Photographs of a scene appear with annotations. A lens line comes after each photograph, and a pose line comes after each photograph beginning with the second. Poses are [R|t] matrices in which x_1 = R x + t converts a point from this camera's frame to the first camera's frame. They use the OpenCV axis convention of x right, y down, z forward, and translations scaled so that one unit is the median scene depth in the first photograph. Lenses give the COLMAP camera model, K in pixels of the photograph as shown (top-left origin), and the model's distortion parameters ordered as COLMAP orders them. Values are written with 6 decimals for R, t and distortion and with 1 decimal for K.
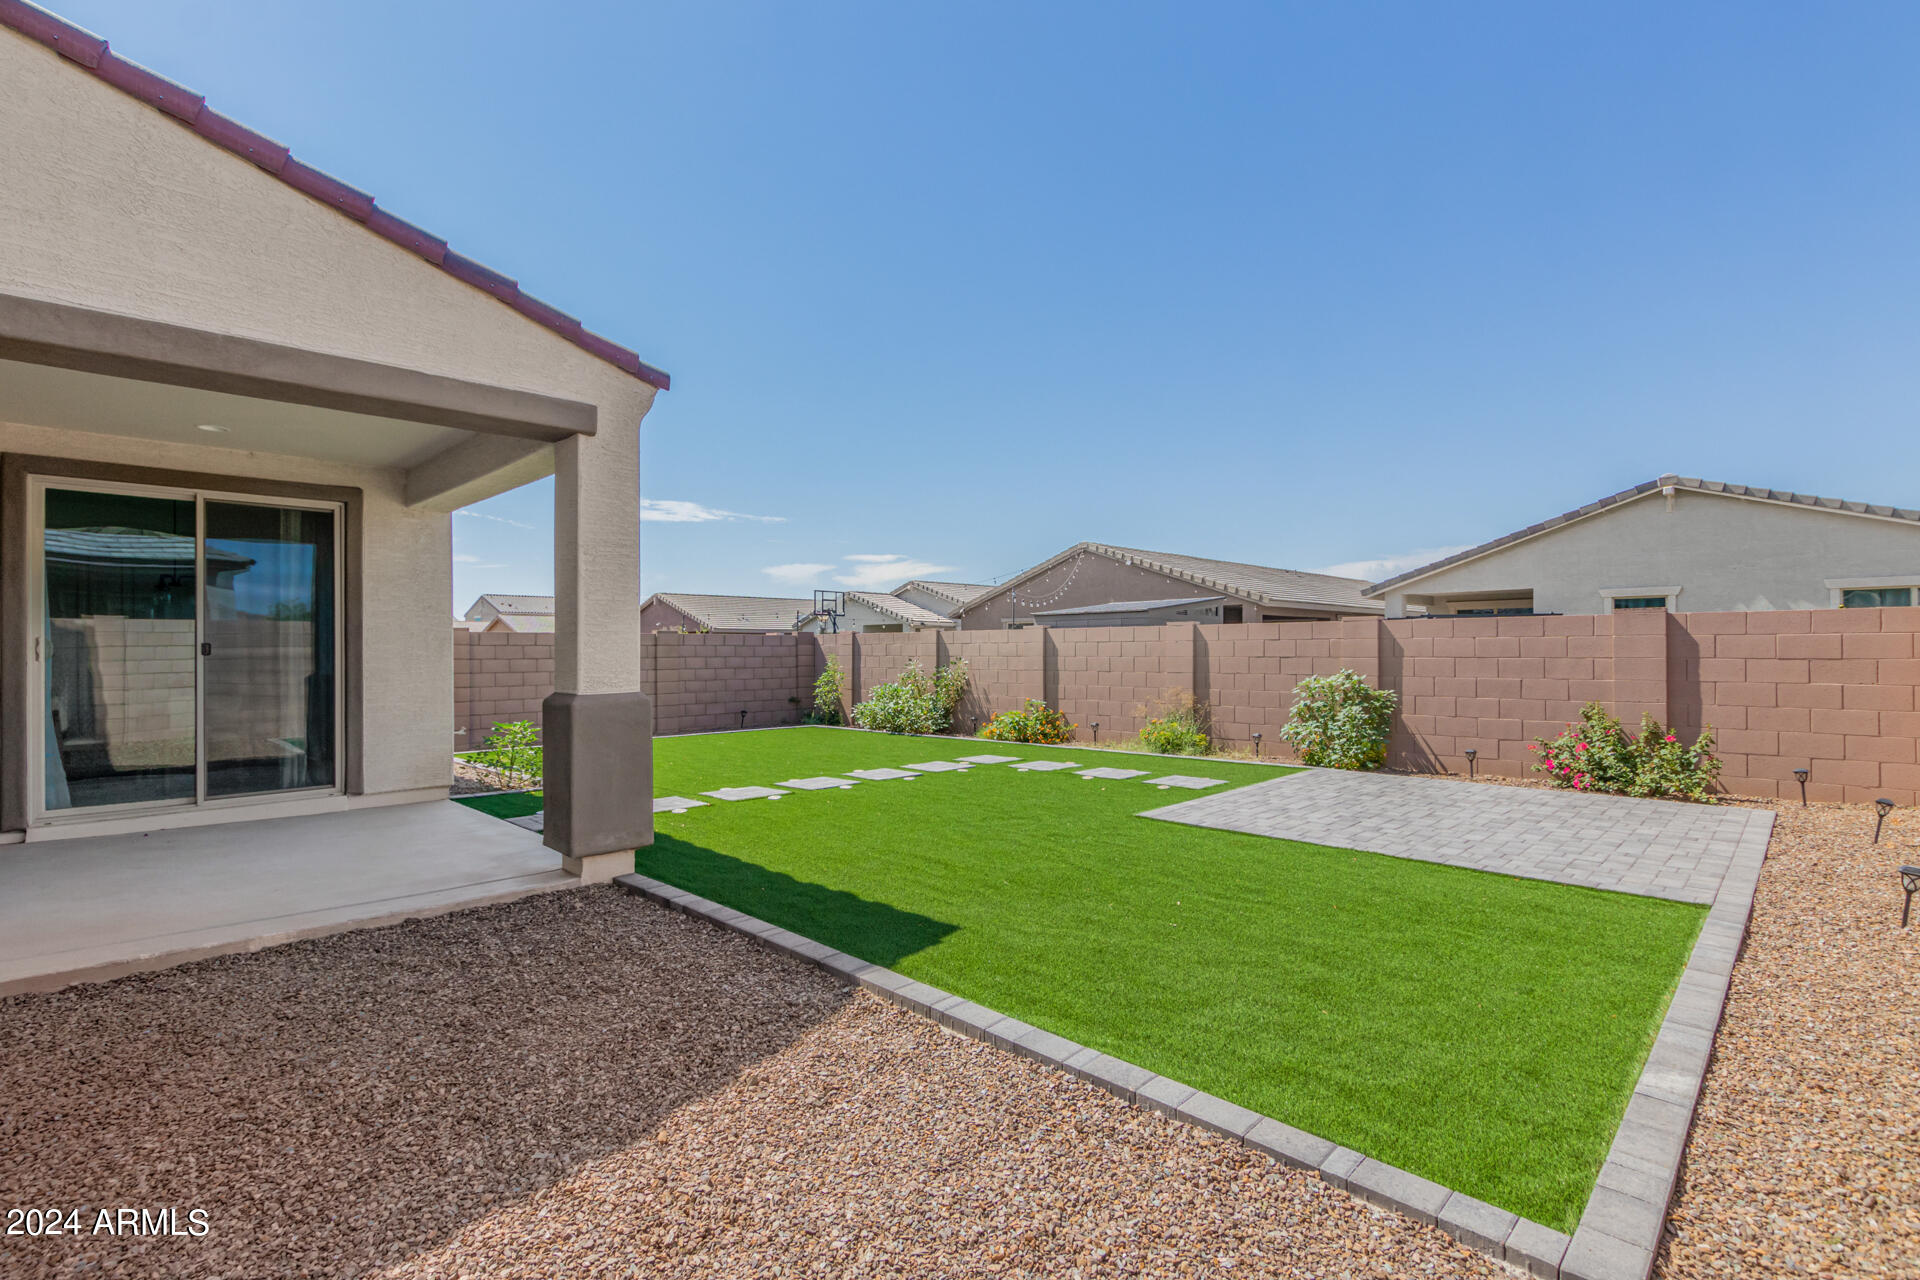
lens RADIAL K [[888.6, 0, 960.0], [0, 888.6, 640.0], [0, 0, 1]] dist [0.000260, 0.000003]
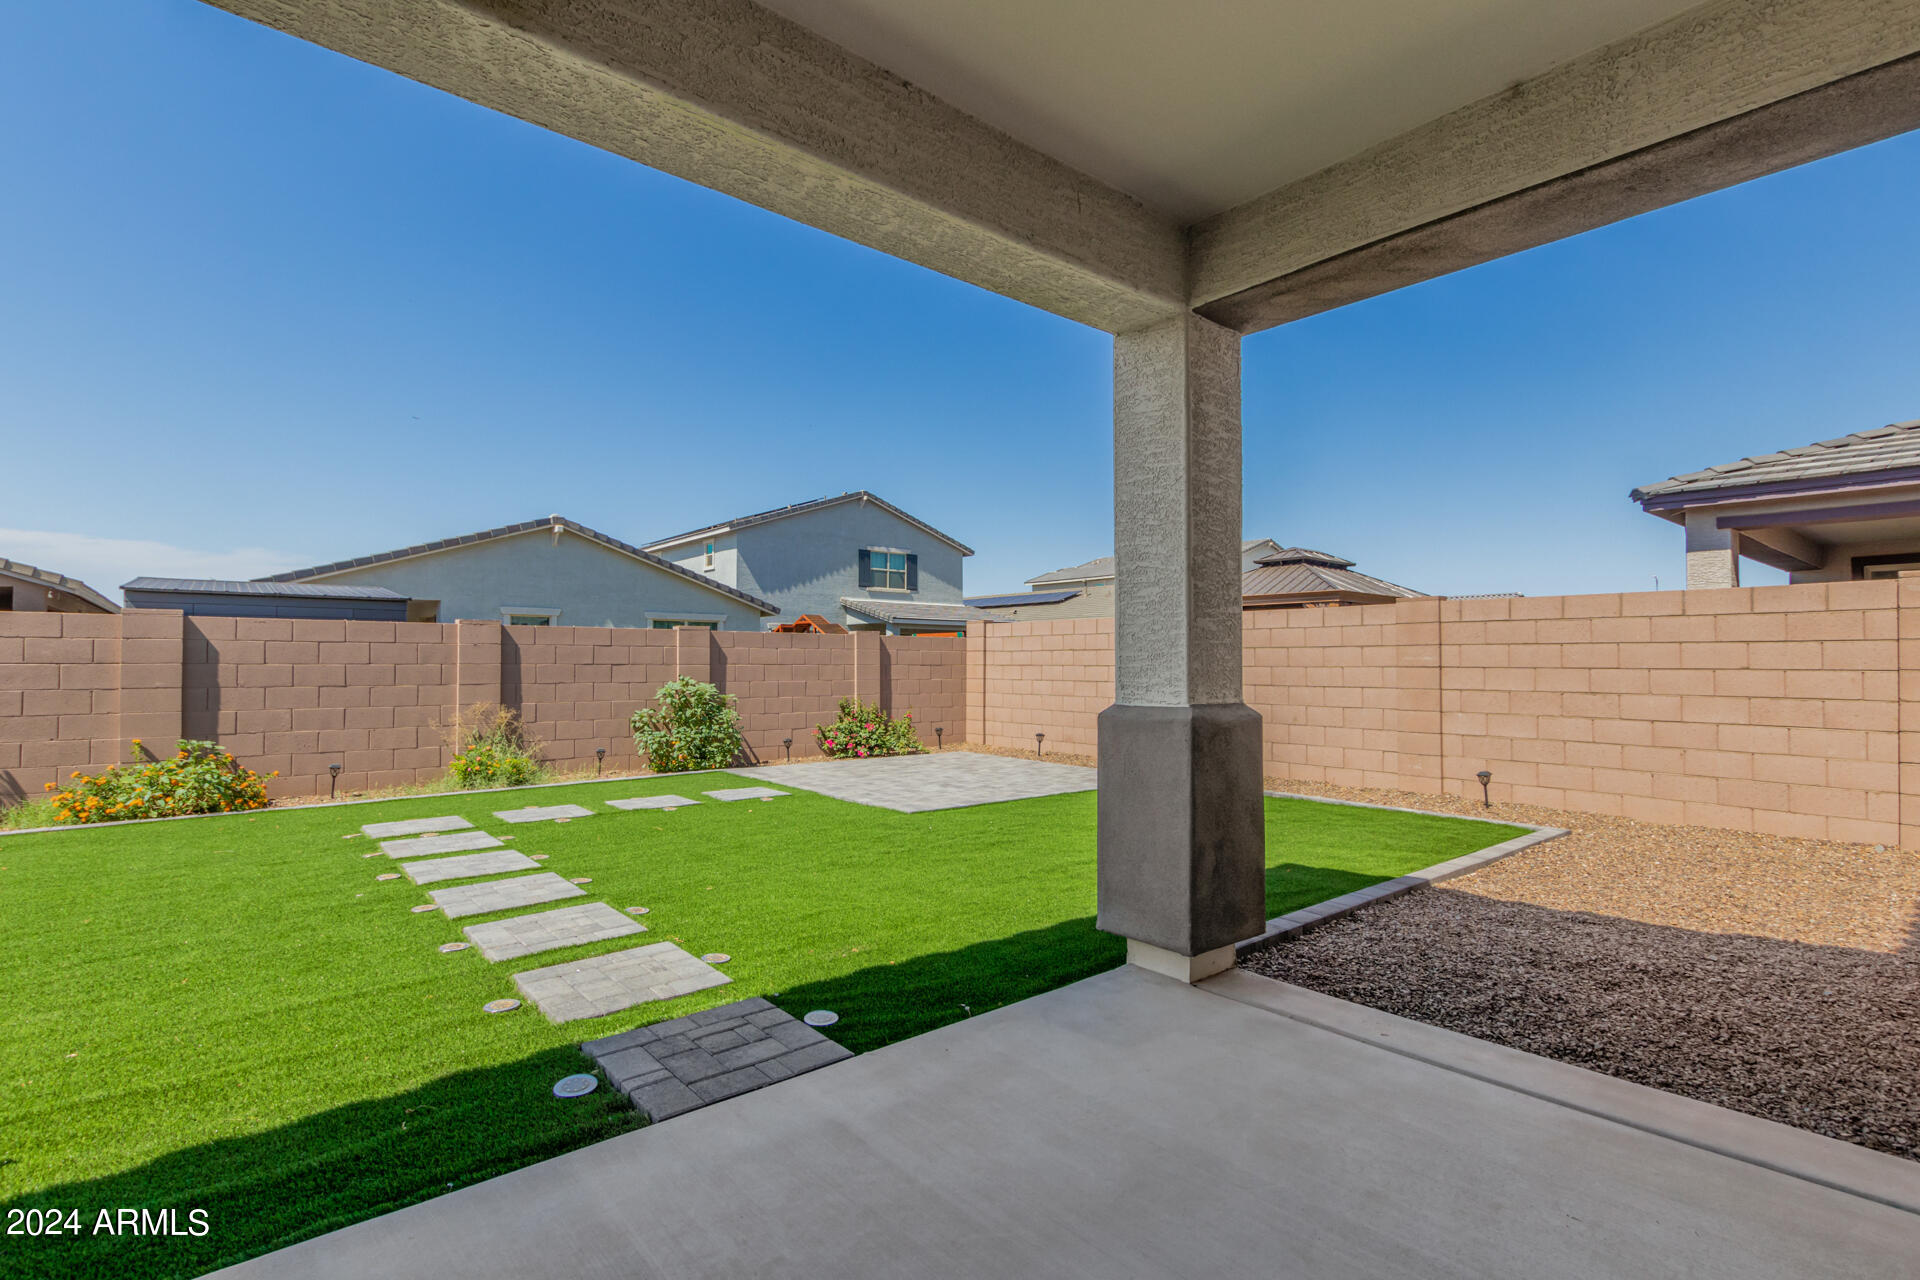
lens RADIAL K [[888.6, 0, 960.0], [0, 888.6, 640.0], [0, 0, 1]] dist [0.000260, 0.000003]
pose [[0.066764, 0.031124, 0.997283, -0.550135], [-0.014166, 0.999442, -0.030243, 0.016641], [-0.997668, -0.012108, 0.067167, 0.566684]]
